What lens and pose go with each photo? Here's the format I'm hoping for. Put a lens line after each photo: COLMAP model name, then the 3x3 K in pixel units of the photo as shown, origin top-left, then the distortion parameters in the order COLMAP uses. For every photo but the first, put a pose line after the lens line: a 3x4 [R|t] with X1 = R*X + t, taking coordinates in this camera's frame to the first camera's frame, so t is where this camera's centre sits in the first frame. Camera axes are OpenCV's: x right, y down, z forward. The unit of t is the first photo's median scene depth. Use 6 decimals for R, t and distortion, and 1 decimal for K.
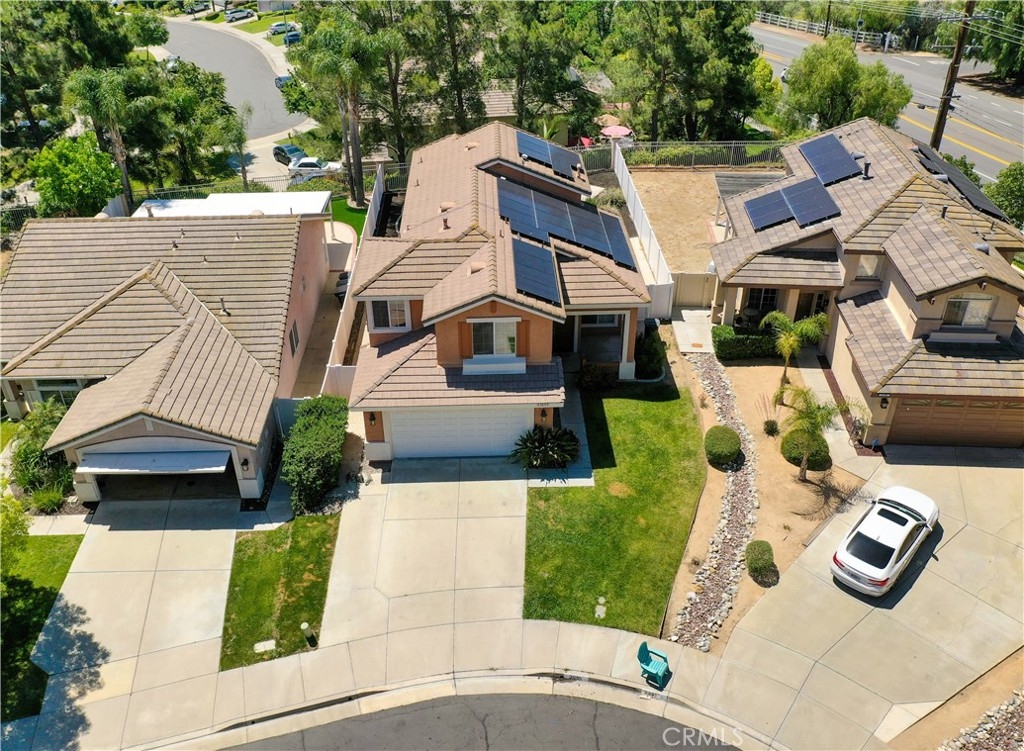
lens RADIAL K [[883.4, 0, 491.3], [0, 883.4, 375.3], [0, 0, 1]] dist [-0.016309, 0.003143]
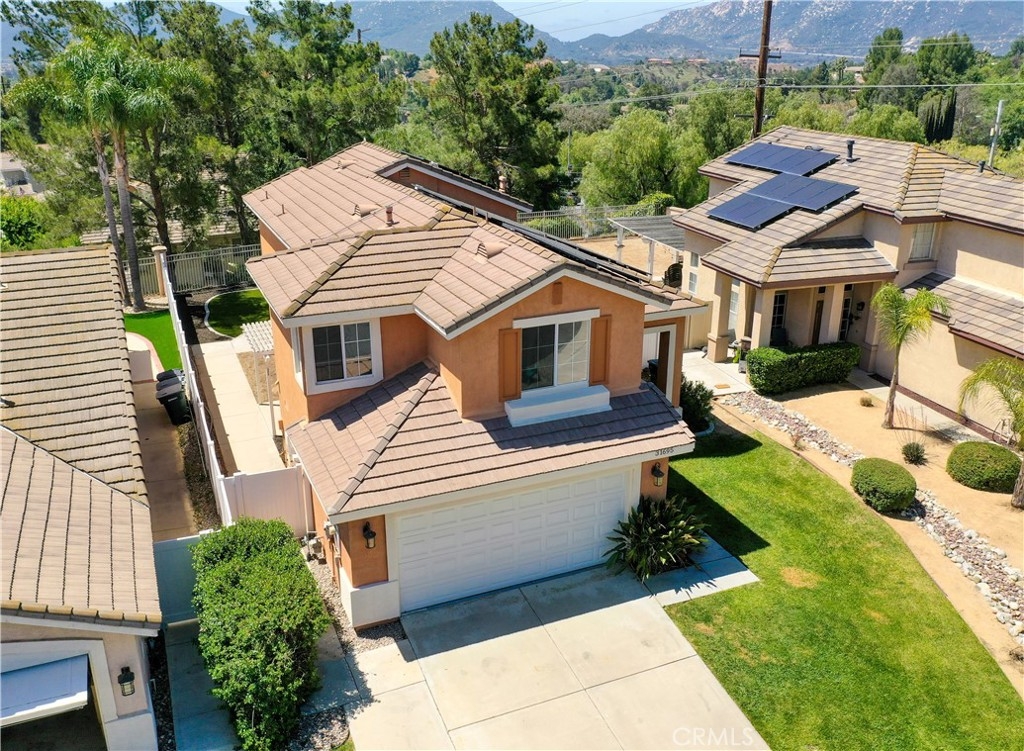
lens RADIAL K [[883.4, 0, 491.3], [0, 883.4, 375.3], [0, 0, 1]] dist [-0.016309, 0.003143]
pose [[0.928969, -0.119228, 0.350431, -0.234124], [0.196021, 0.961519, -0.192500, 0.071738], [-0.313995, 0.247518, 0.916593, 0.485363]]
